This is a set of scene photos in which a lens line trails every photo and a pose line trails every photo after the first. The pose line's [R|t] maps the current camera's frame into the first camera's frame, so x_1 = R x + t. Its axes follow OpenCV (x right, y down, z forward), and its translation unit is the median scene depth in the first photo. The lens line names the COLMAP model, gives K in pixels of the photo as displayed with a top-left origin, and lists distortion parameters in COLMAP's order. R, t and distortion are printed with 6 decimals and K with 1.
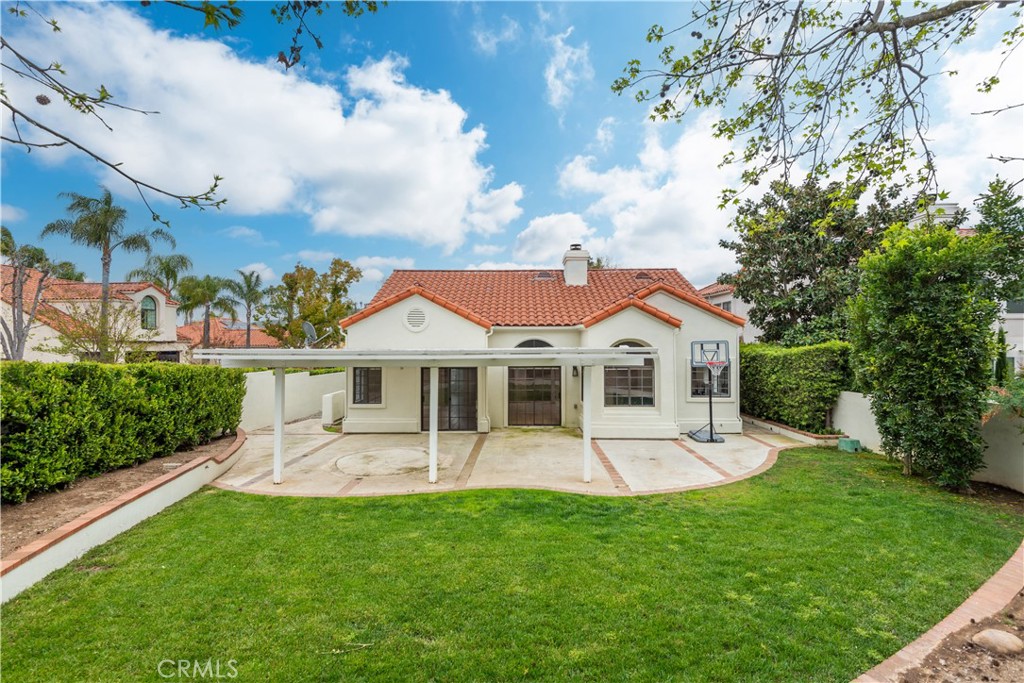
lens RADIAL K [[466.5, 0, 508.8], [0, 466.5, 340.4], [0, 0, 1]] dist [0.020820, -0.004426]
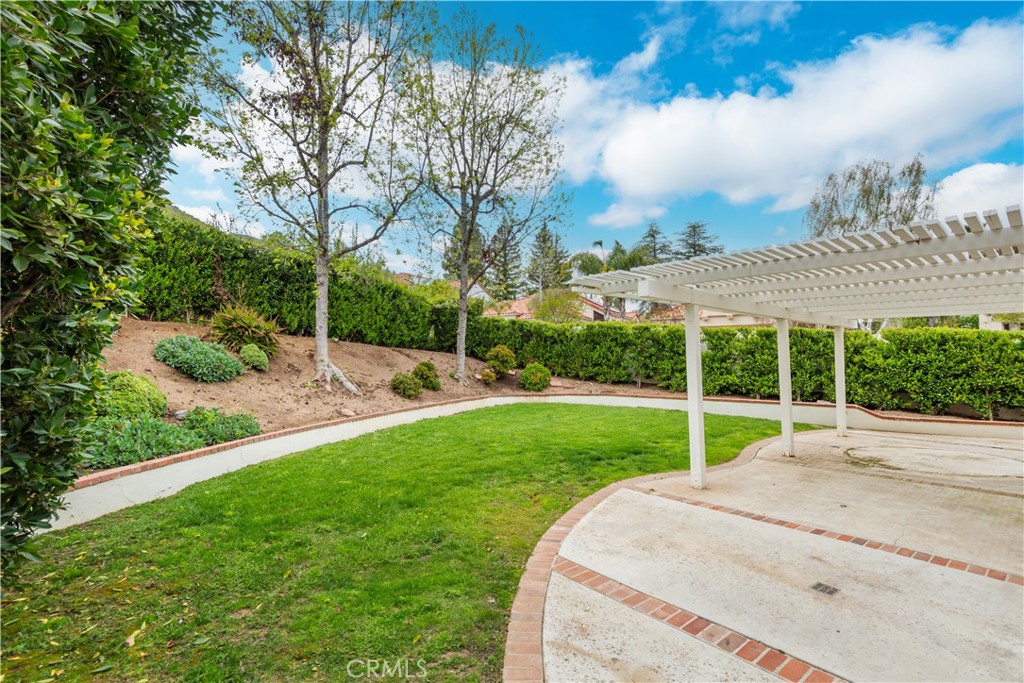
lens RADIAL K [[466.5, 0, 508.6], [0, 466.5, 342.4], [0, 0, 1]] dist [0.020820, -0.004426]
pose [[-0.737576, -0.021325, -0.674928, 0.572813], [0.006799, 0.999216, -0.039001, 0.094868], [0.675230, -0.033355, -0.736853, 0.946771]]
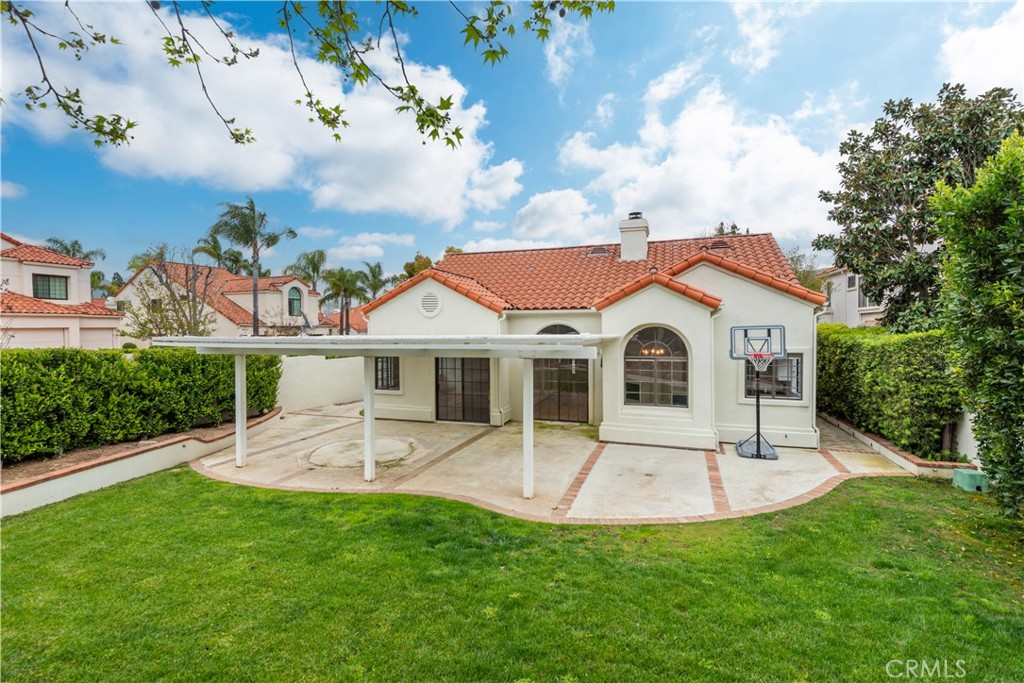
lens RADIAL K [[466.5, 0, 511.3], [0, 466.5, 342.1], [0, 0, 1]] dist [0.020820, -0.004426]
pose [[0.952868, 0.006989, -0.303304, 0.283251], [0.004914, 0.999248, 0.038462, -0.003748], [0.303344, -0.038140, 0.952117, 0.154979]]
